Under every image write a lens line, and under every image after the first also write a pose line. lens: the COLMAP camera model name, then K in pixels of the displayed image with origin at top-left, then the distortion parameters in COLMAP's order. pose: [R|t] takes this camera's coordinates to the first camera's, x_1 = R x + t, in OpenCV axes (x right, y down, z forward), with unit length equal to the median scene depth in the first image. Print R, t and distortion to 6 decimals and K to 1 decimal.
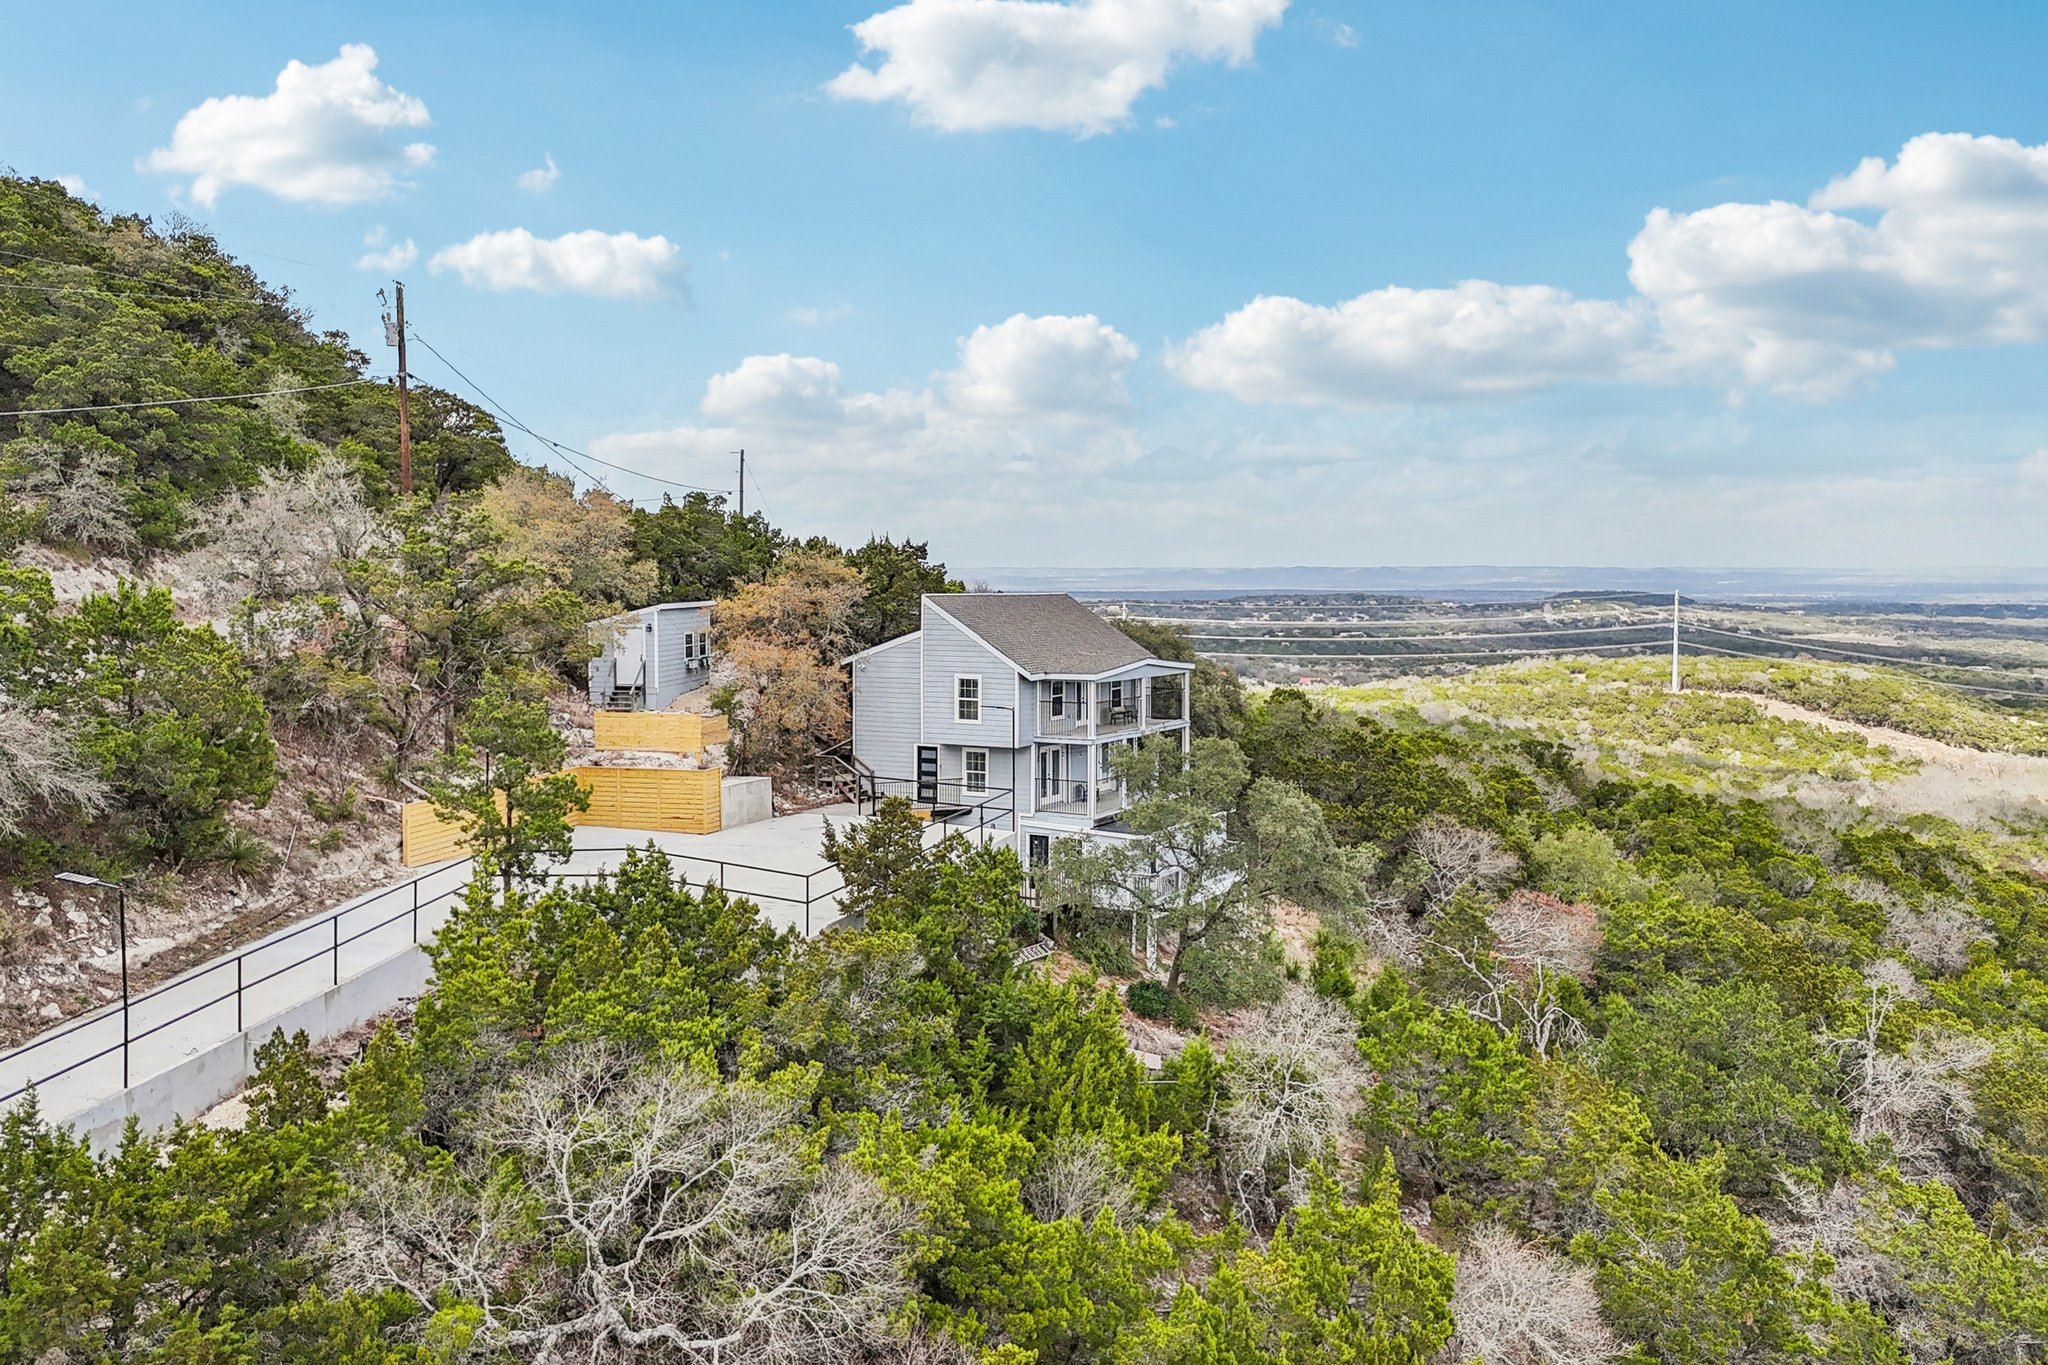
lens RADIAL K [[1822.9, 0, 1039.9], [0, 1822.9, 661.1], [0, 0, 1]] dist [0.148446, -0.354715]
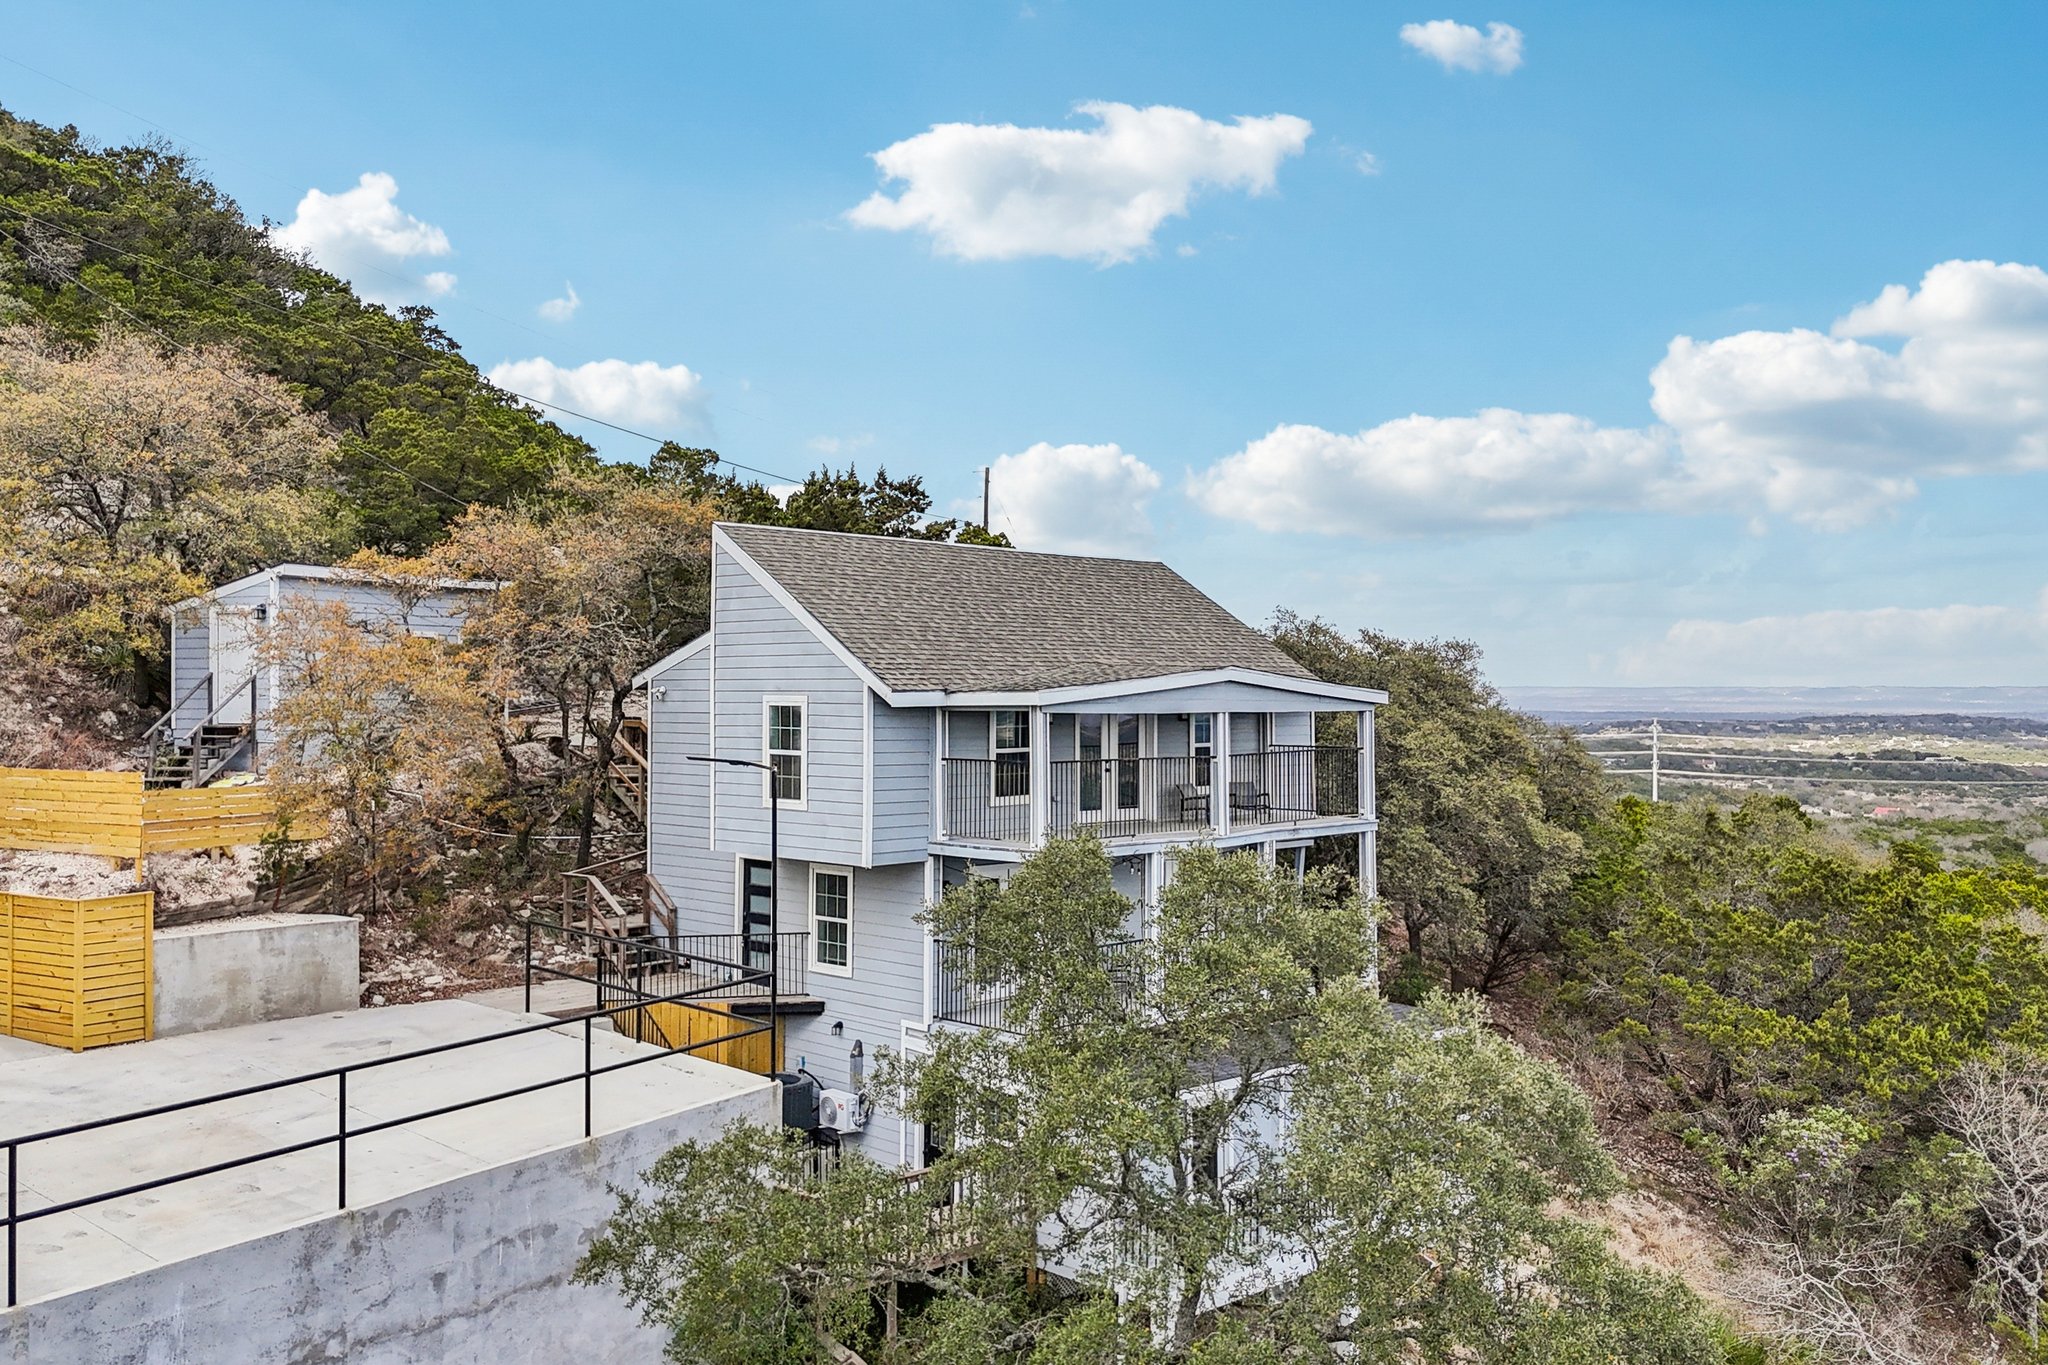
lens RADIAL K [[1781.0, 0, 1062.9], [0, 1781.0, 686.8], [0, 0, 1]] dist [0.153068, -0.284018]
pose [[0.959709, -0.002062, -0.280989, 0.139167], [-0.013293, 0.998520, -0.052729, 0.025802], [0.280682, 0.054339, 0.958261, 0.582981]]
